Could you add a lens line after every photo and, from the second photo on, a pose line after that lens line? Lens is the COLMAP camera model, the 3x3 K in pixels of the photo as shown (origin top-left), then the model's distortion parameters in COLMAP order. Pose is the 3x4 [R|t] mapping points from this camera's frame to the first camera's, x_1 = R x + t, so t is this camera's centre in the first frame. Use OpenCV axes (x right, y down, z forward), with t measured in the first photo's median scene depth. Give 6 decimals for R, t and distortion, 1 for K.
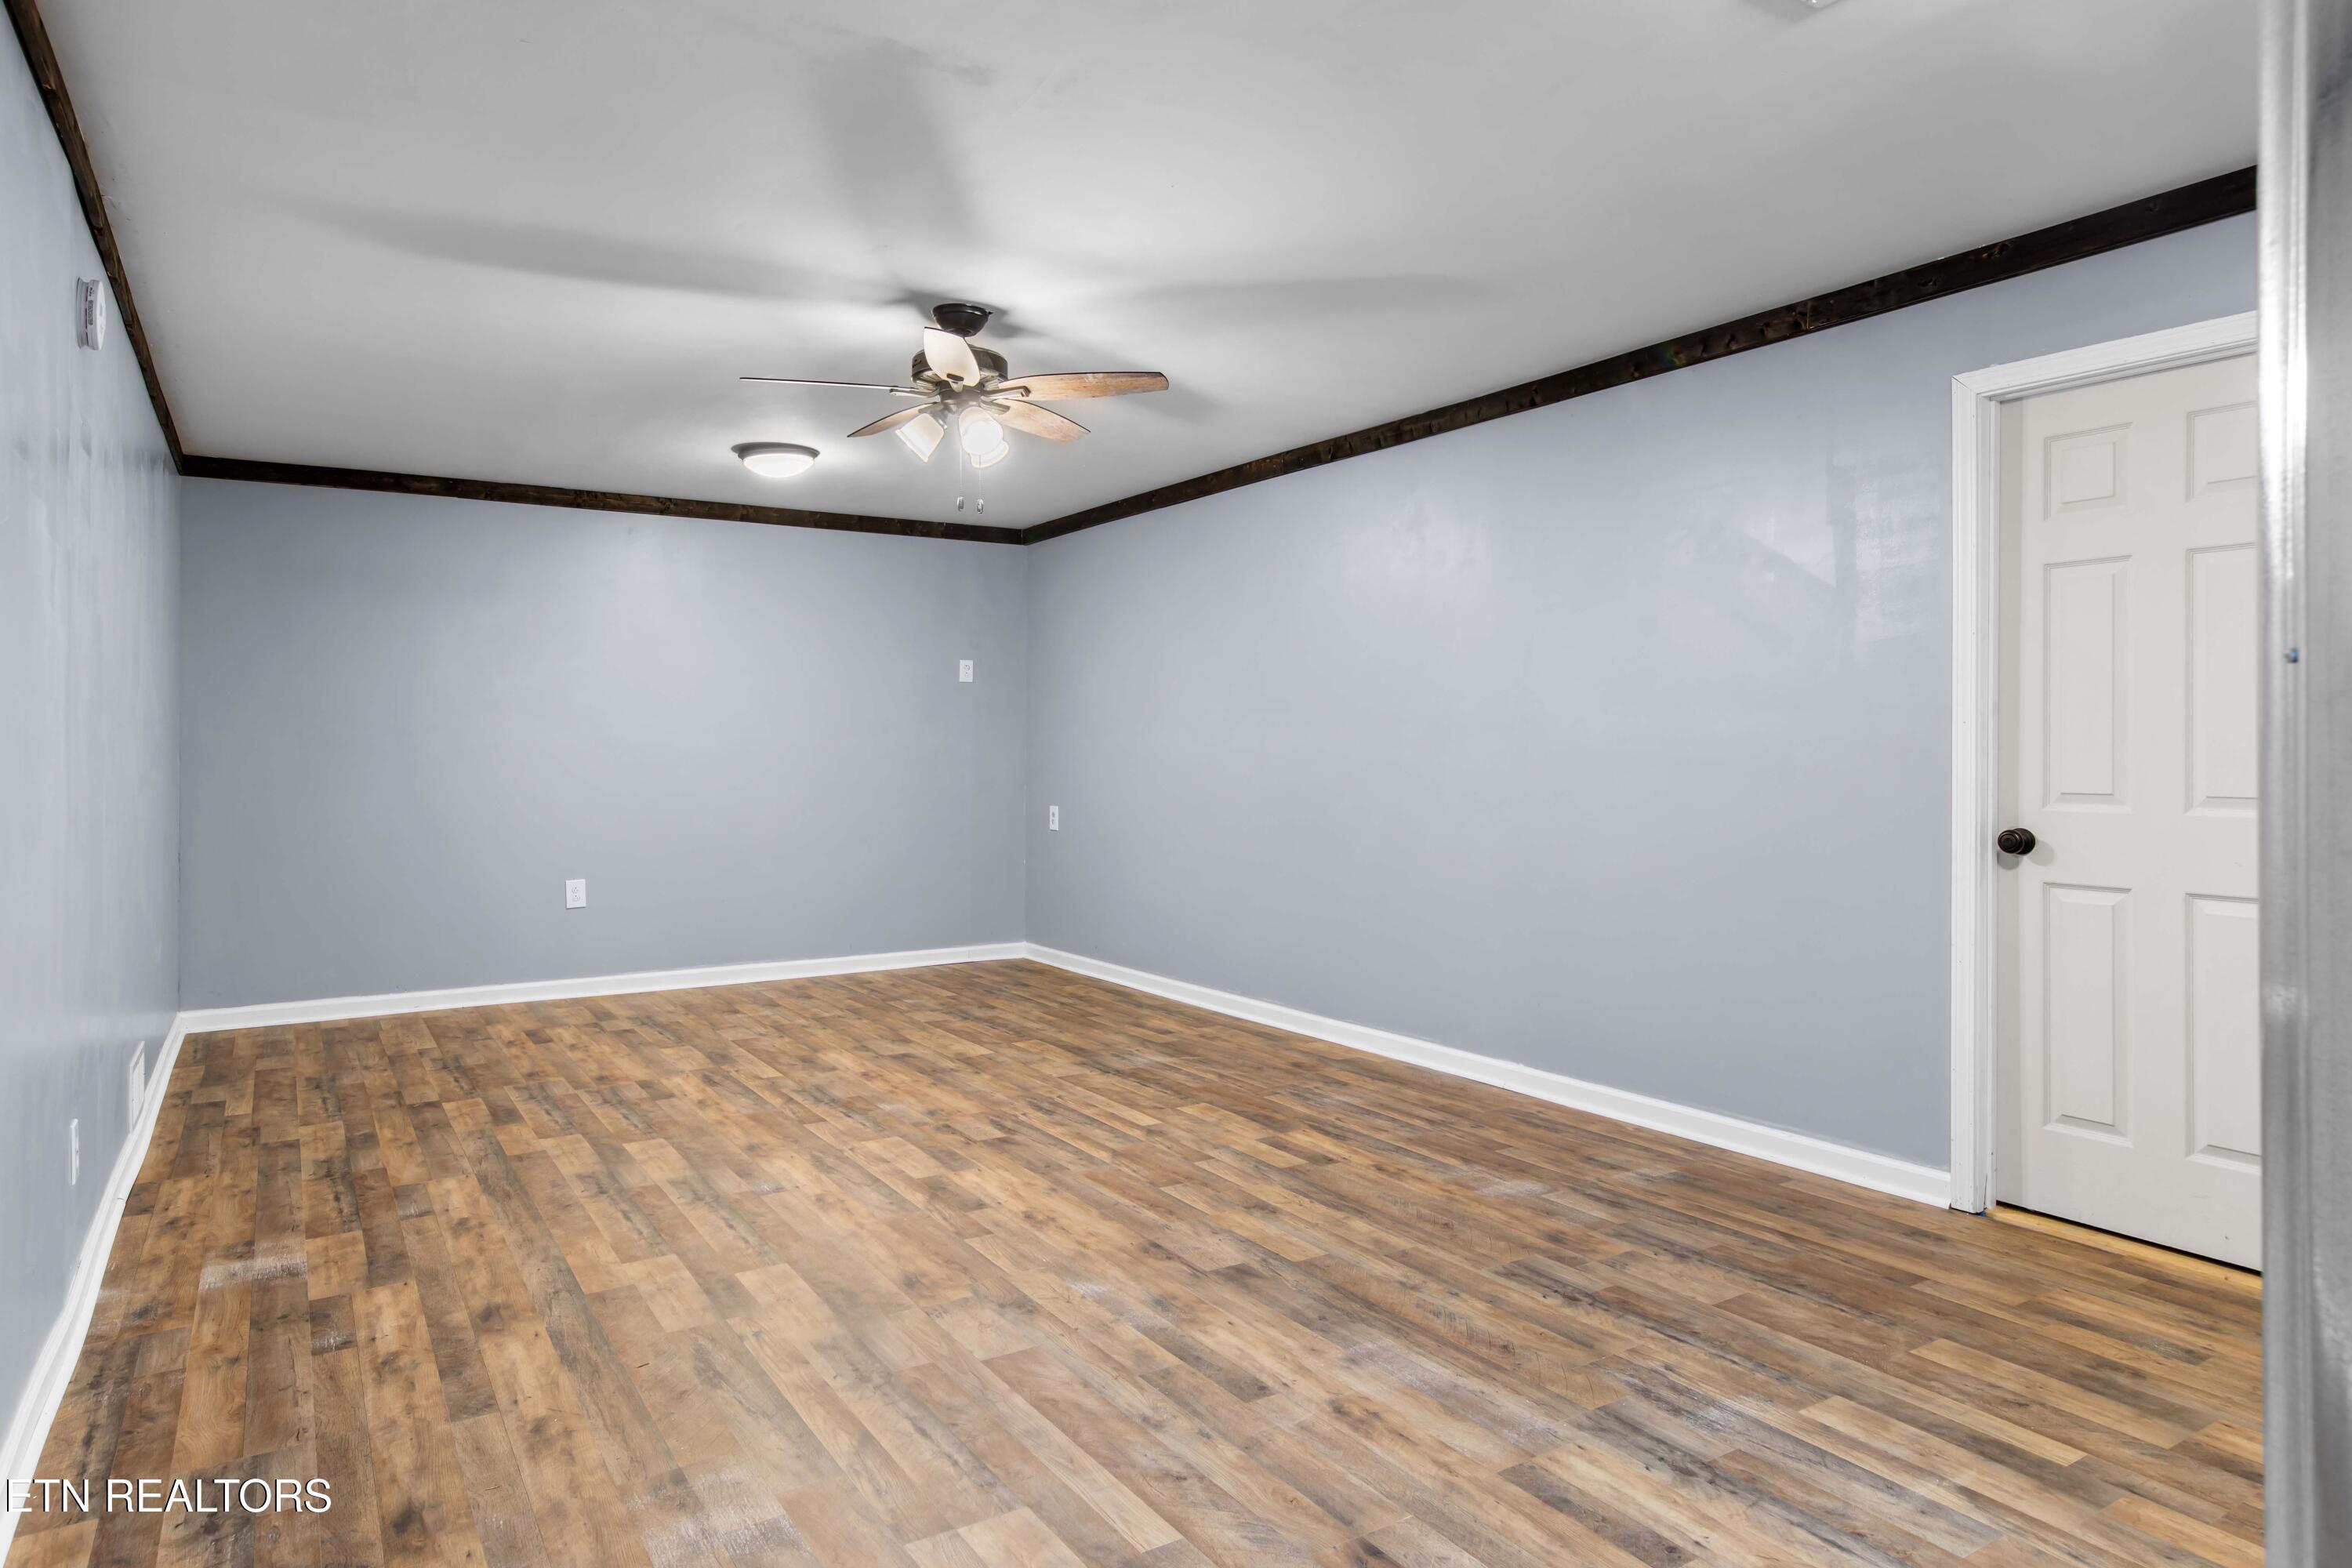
lens RADIAL K [[1444.6, 0, 1172.6], [0, 1444.6, 772.8], [0, 0, 1]] dist [-0.003428, -0.000408]
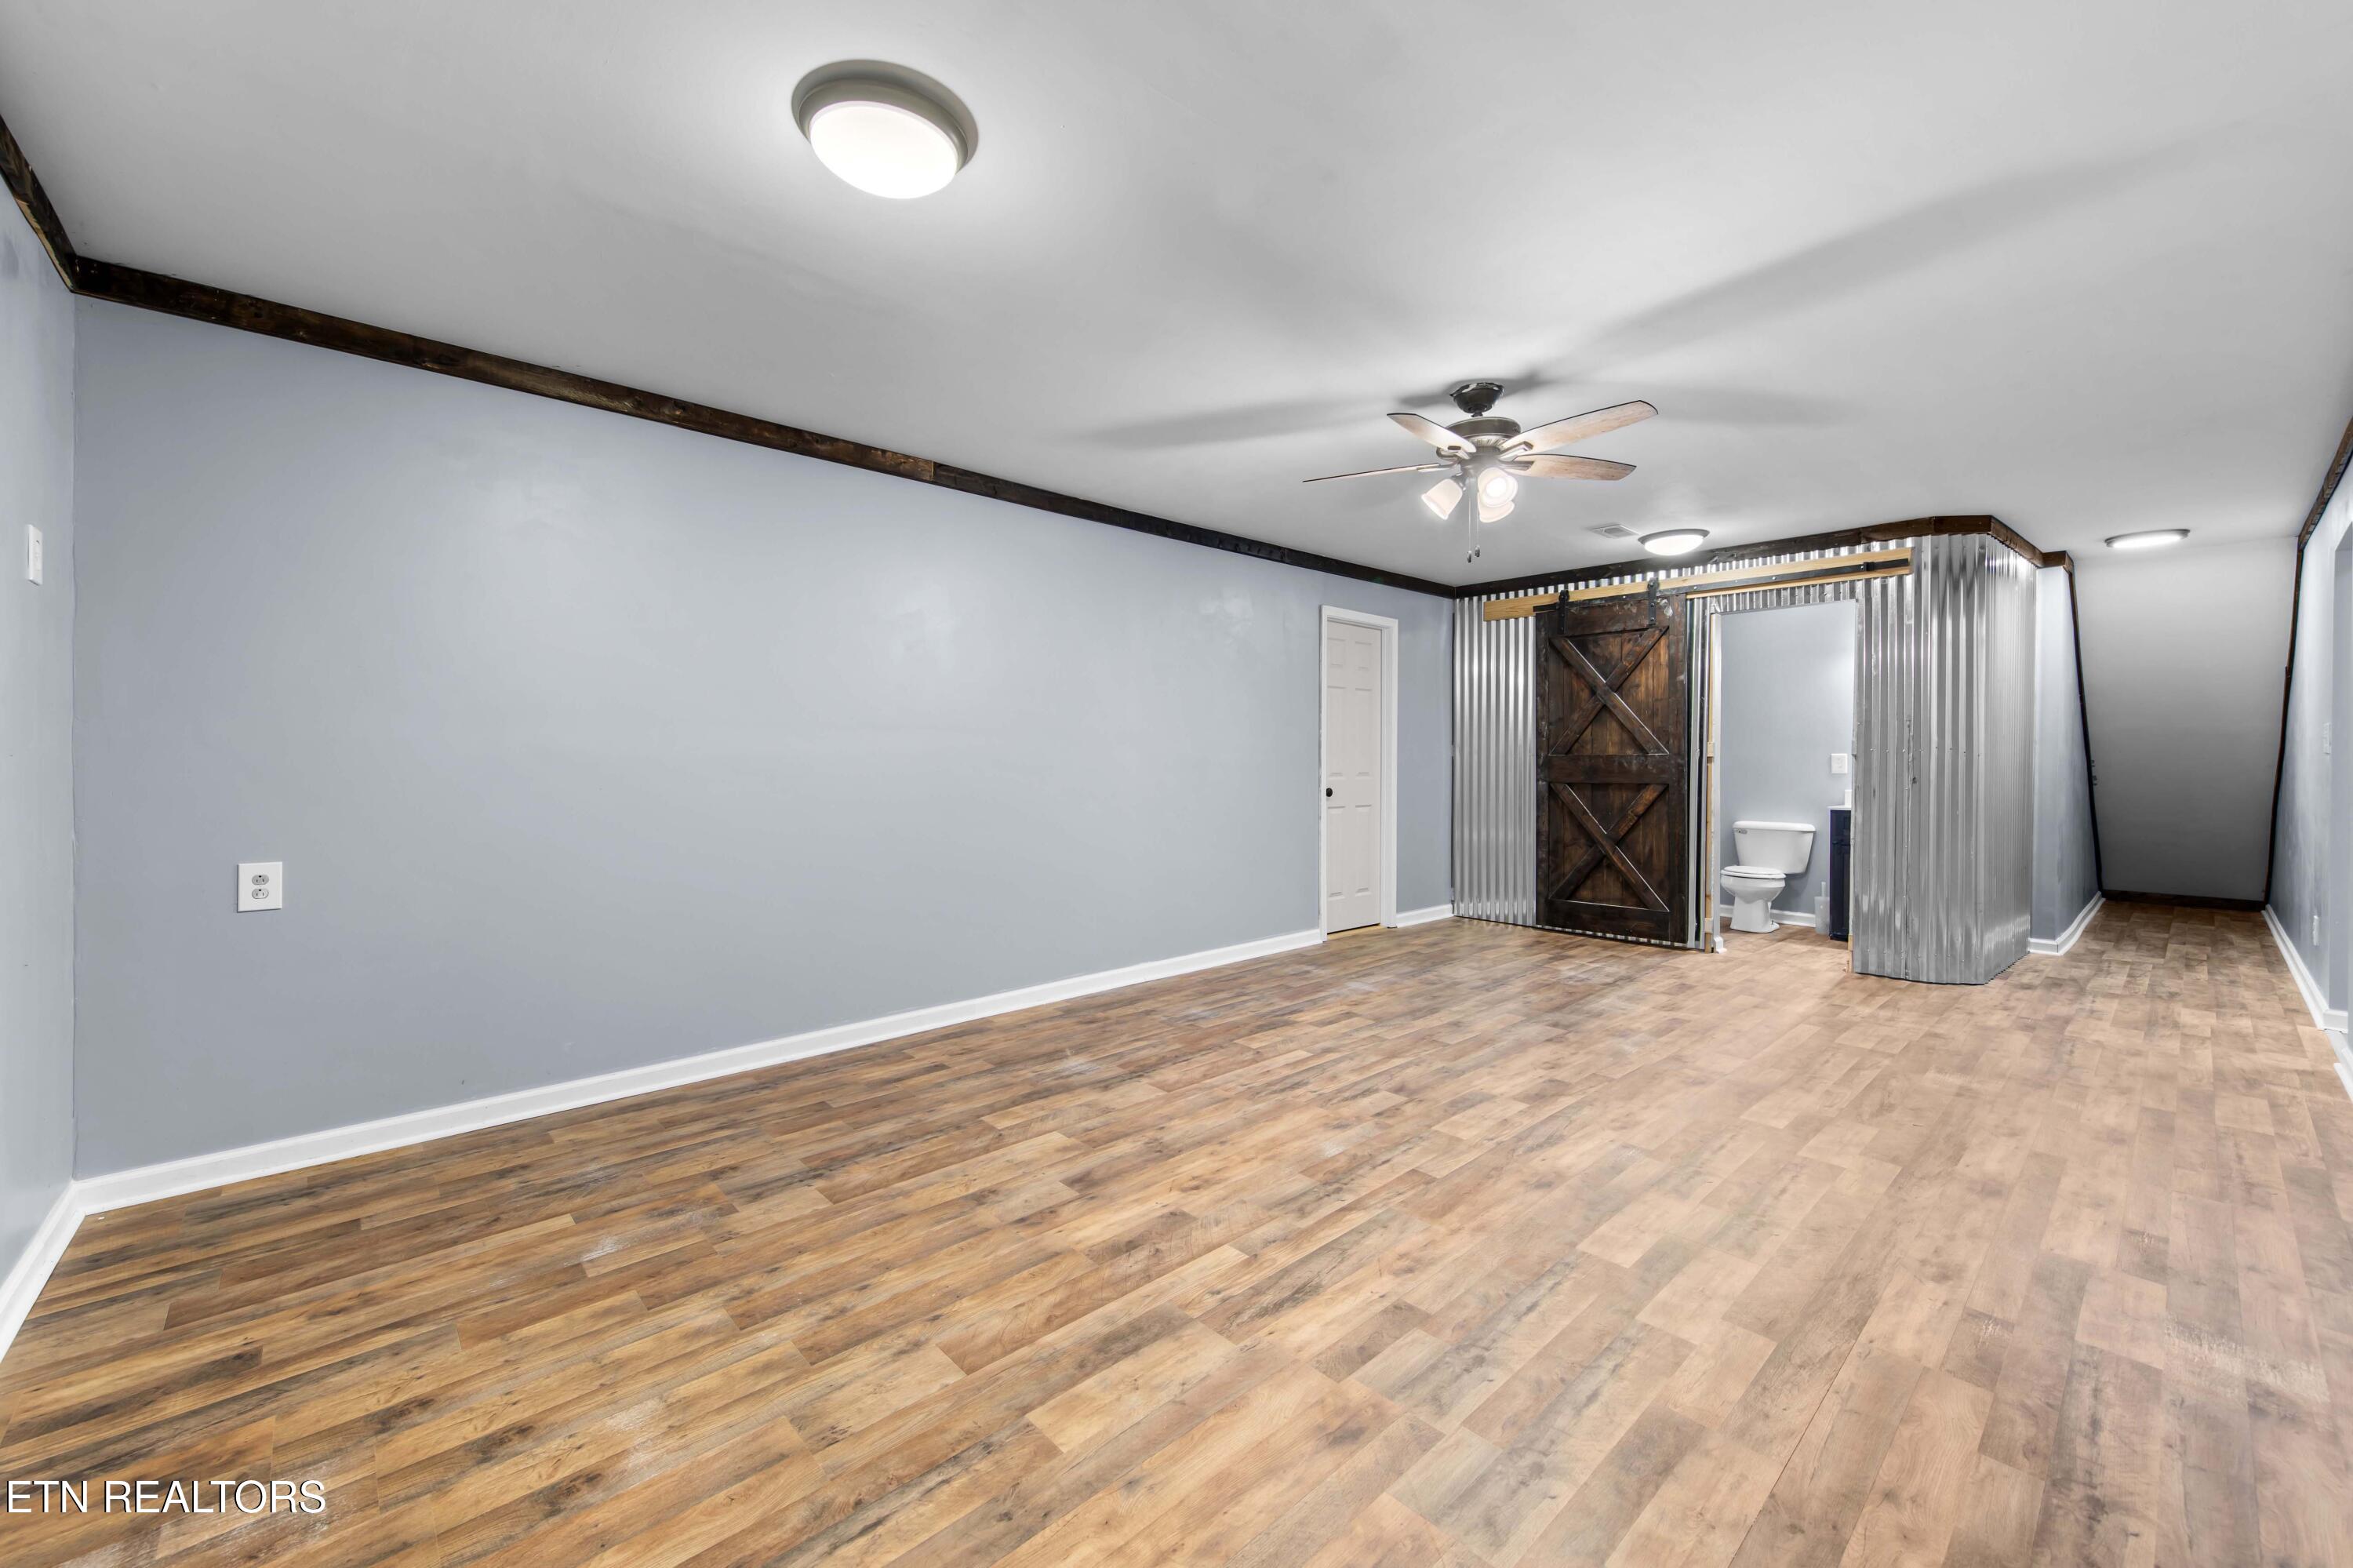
lens RADIAL K [[925.3, 0, 1170.9], [0, 925.3, 768.9], [0, 0, 1]] dist [0.011157, -0.000230]
pose [[-0.186771, -0.015603, 0.982280, -0.959673], [0.012984, 0.999747, 0.018349, -0.023506], [-0.982318, 0.016181, -0.186521, 1.557698]]
